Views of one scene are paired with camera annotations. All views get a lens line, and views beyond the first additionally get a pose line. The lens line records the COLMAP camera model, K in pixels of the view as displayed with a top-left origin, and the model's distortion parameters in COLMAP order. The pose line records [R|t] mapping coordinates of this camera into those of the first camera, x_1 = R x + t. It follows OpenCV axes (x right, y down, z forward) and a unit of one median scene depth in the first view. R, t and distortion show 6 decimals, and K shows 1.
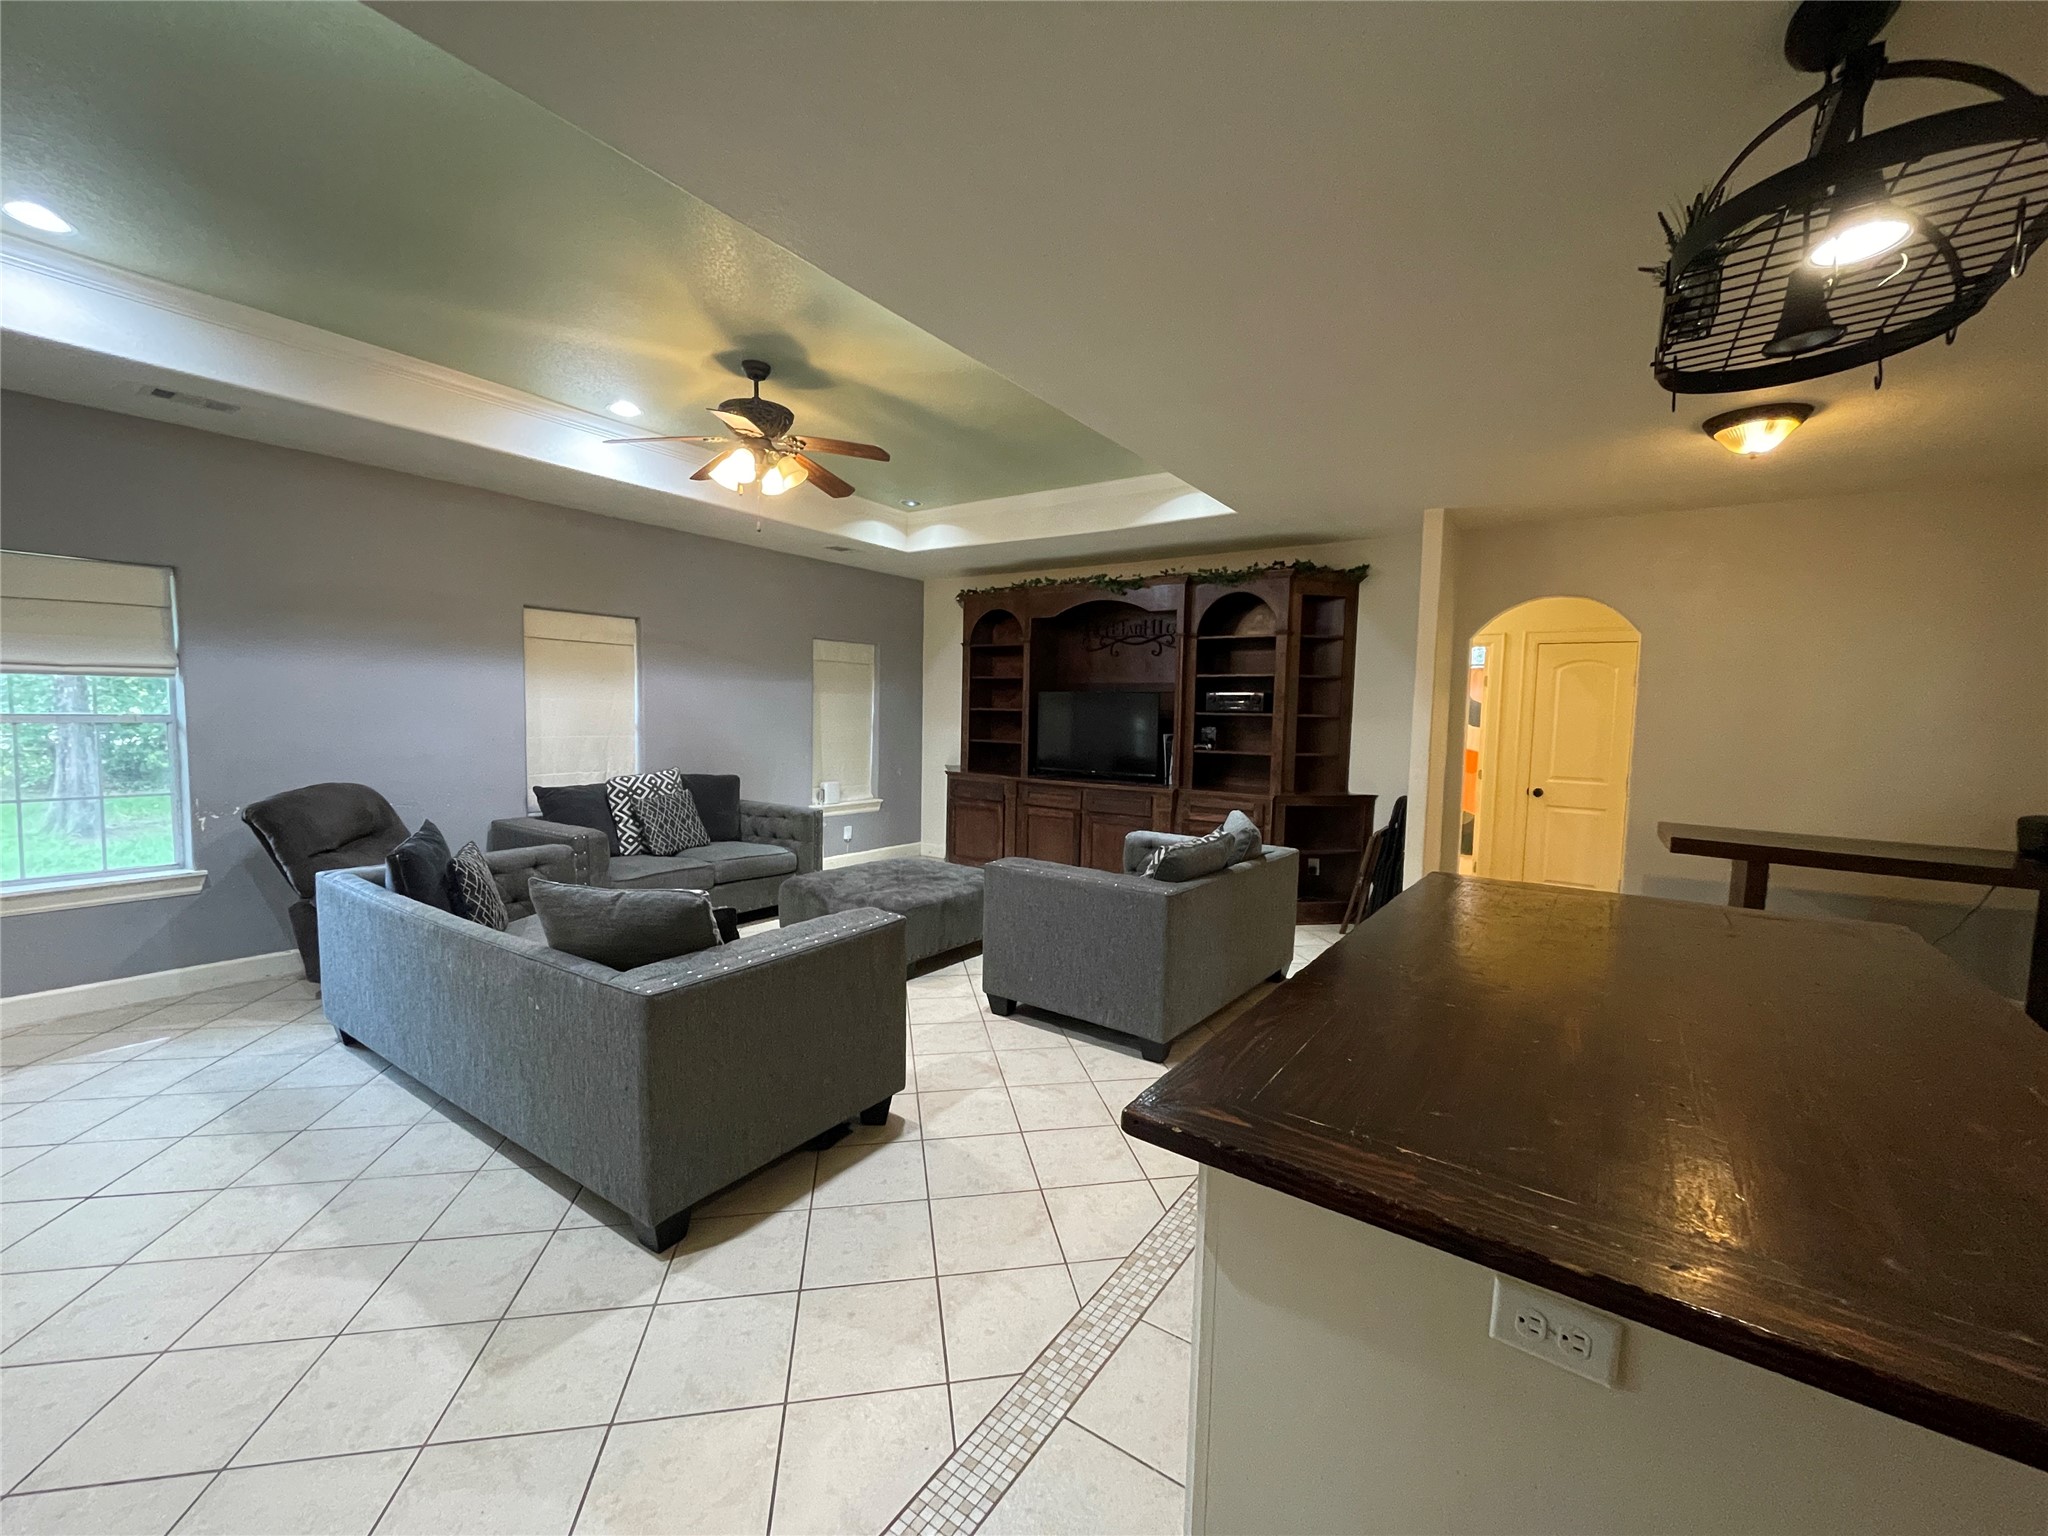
lens RADIAL K [[827.3, 0, 1024.0], [0, 827.3, 768.0], [0, 0, 1]] dist [0.012701, -0.000061]
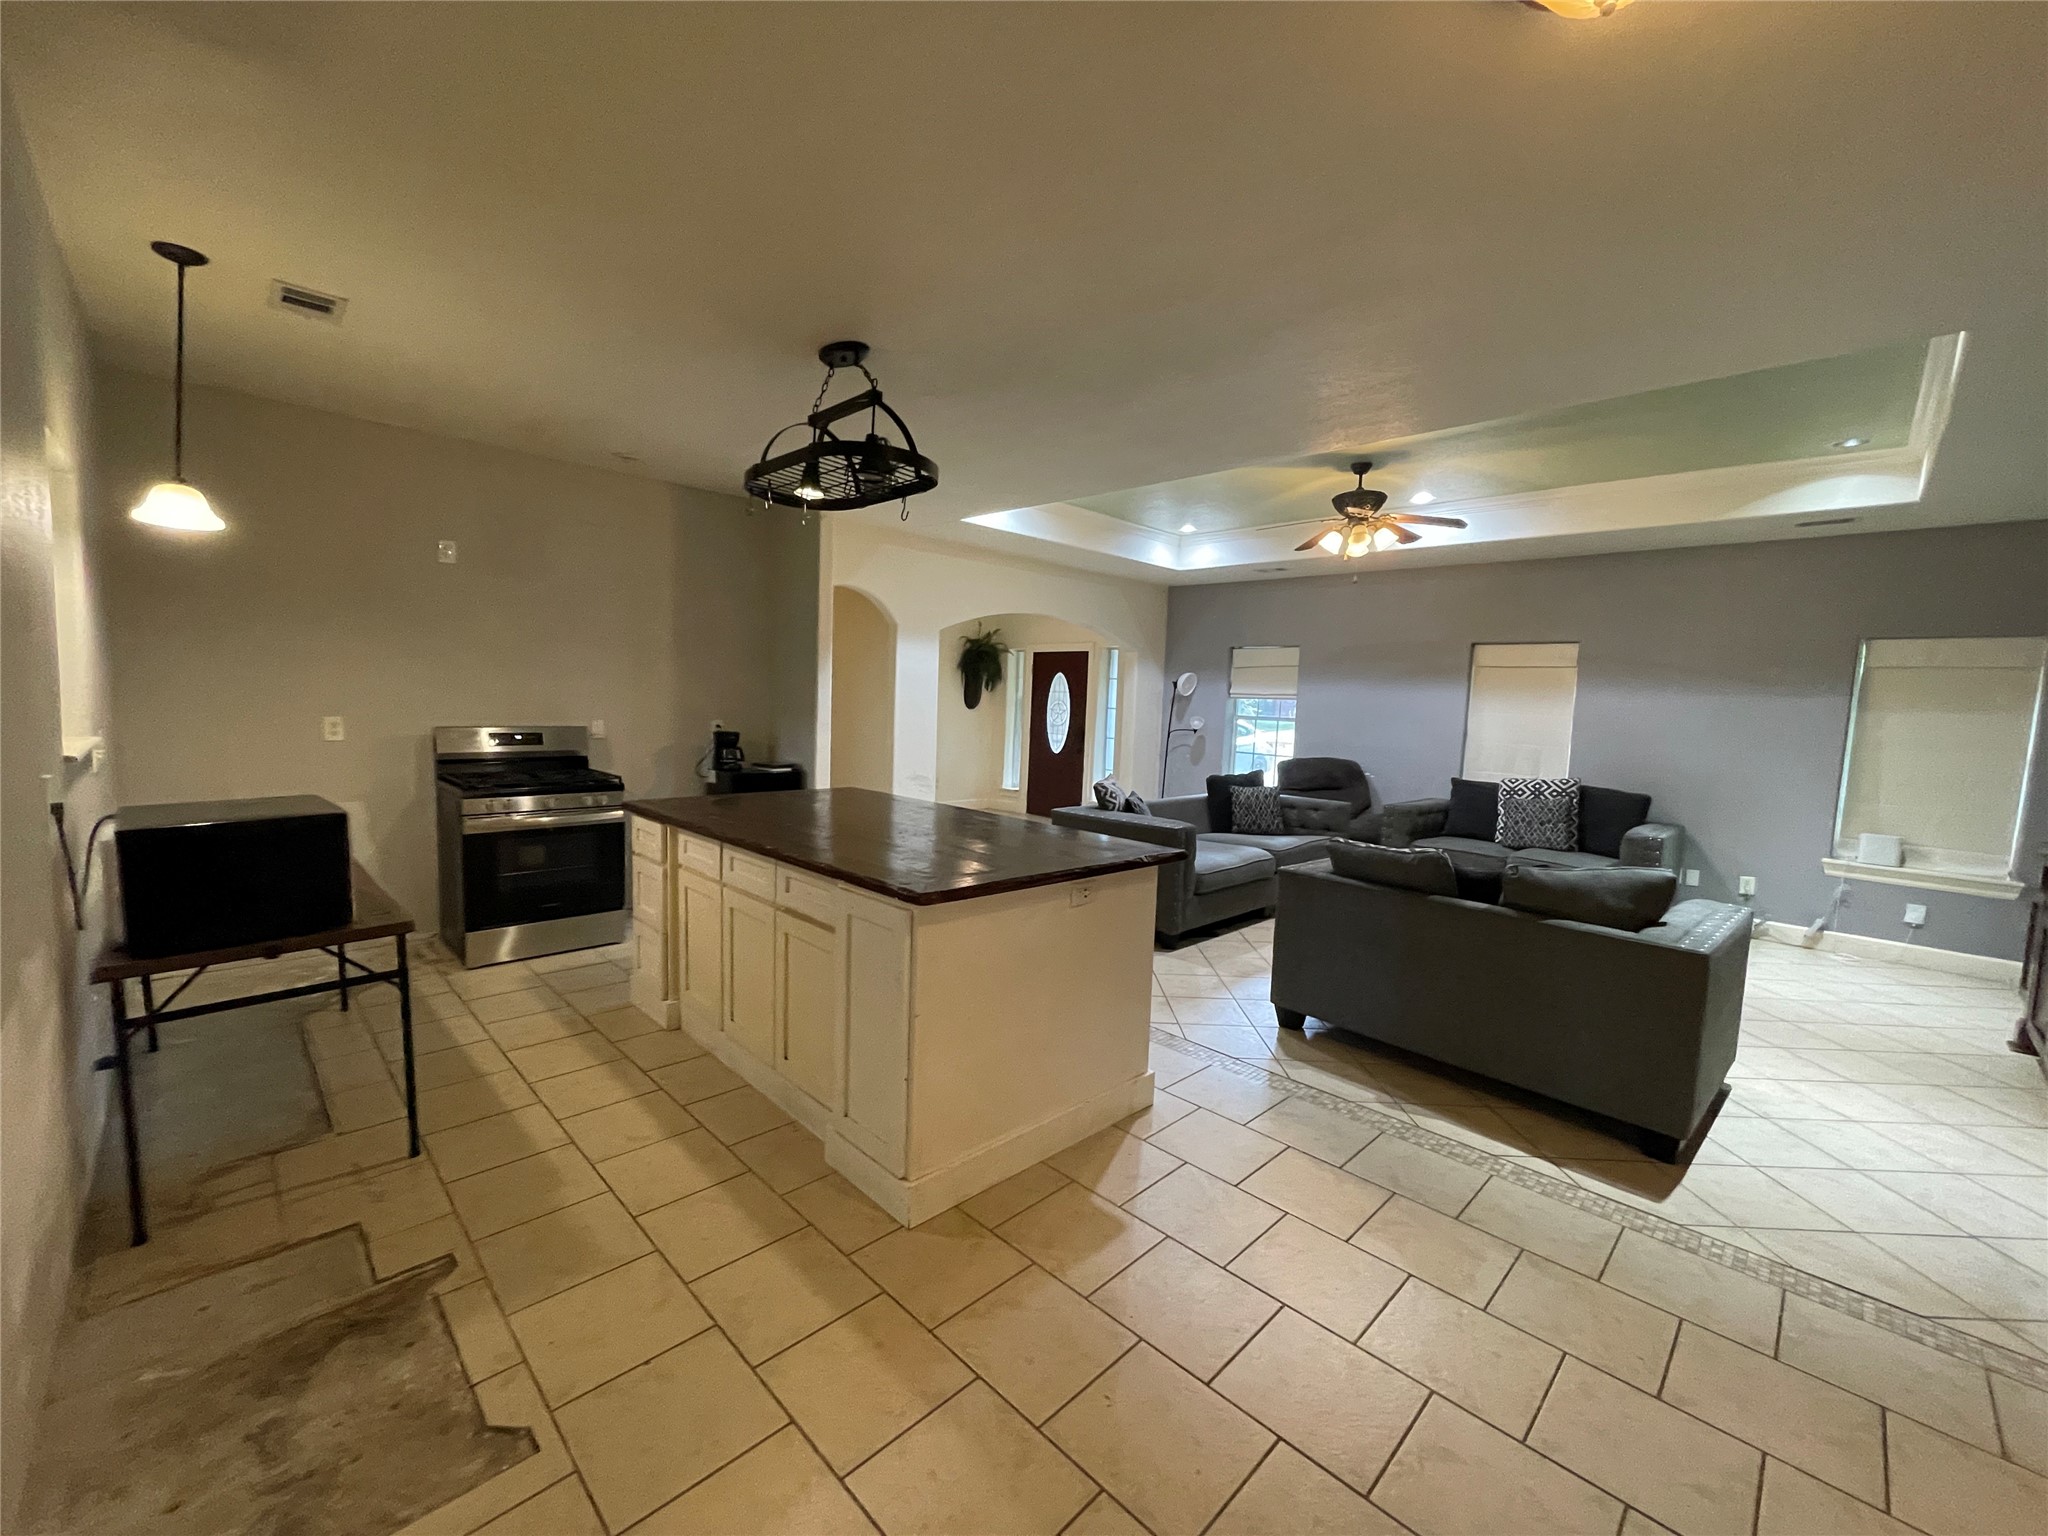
lens RADIAL K [[821.4, 0, 1024.0], [0, 821.4, 768.0], [0, 0, 1]] dist [-0.002453, 0.000074]
pose [[-0.170008, 0.058707, -0.983692, 0.753358], [-0.110407, 0.990804, 0.078213, -0.018171], [0.979238, 0.121903, -0.161963, 0.479051]]
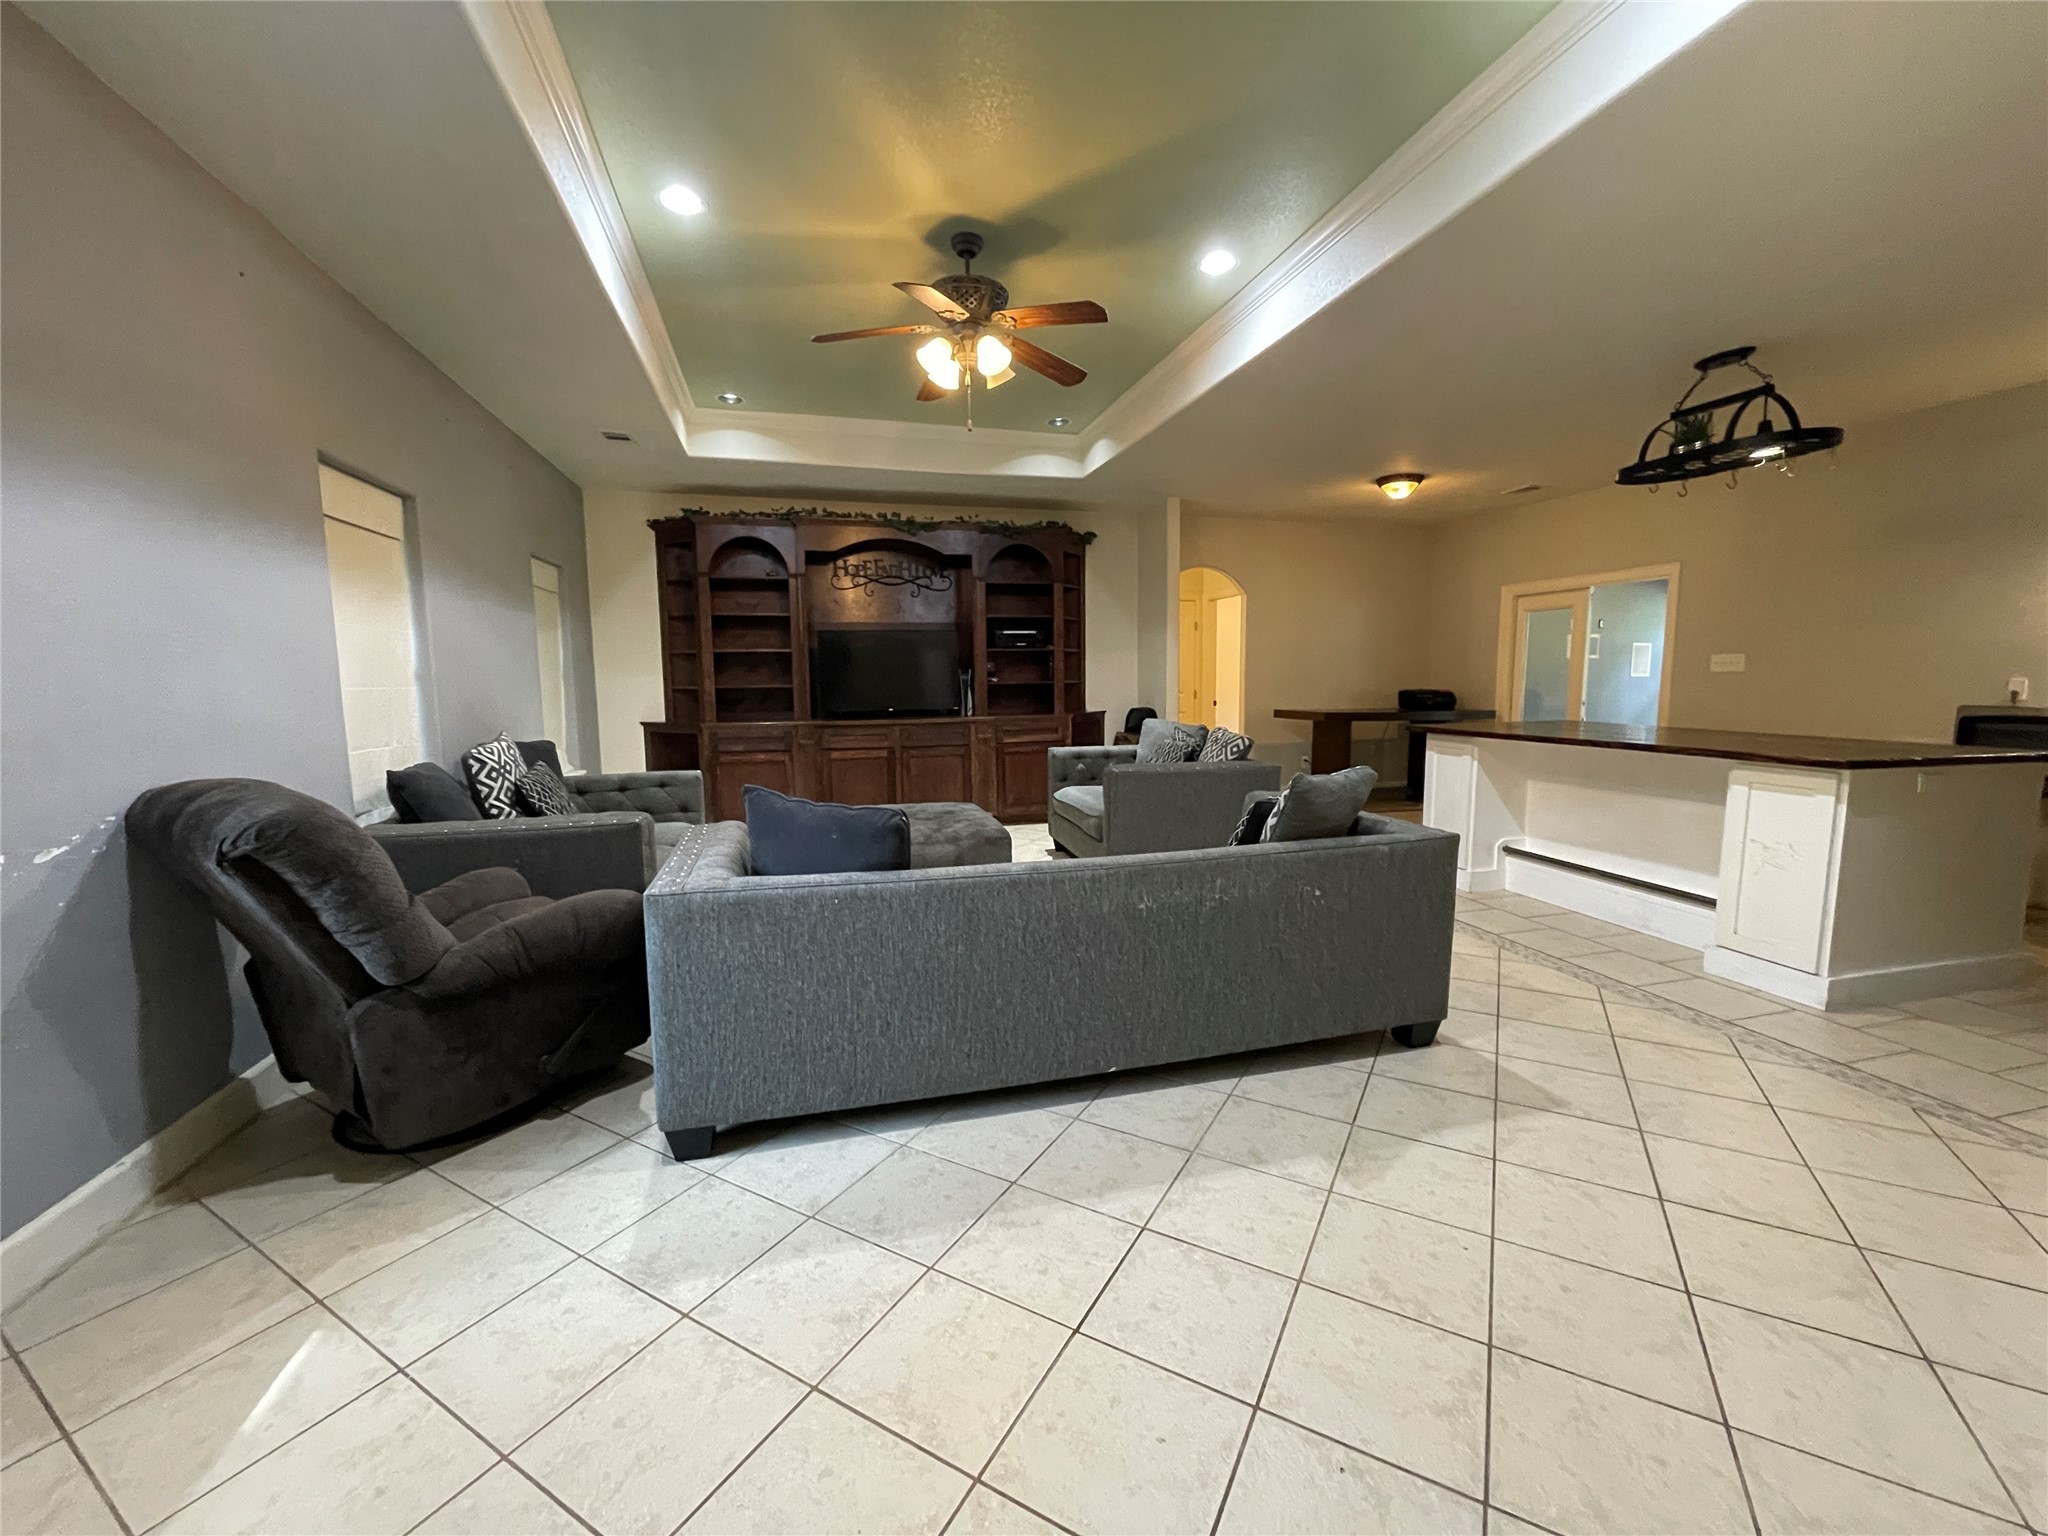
lens RADIAL K [[821.4, 0, 1024.0], [0, 821.4, 768.0], [0, 0, 1]] dist [-0.002453, 0.000074]
pose [[0.637652, -0.112357, 0.762086, -0.667190], [0.078032, 0.993638, 0.081204, 0.007474], [-0.766362, 0.007687, 0.642363, 0.259832]]
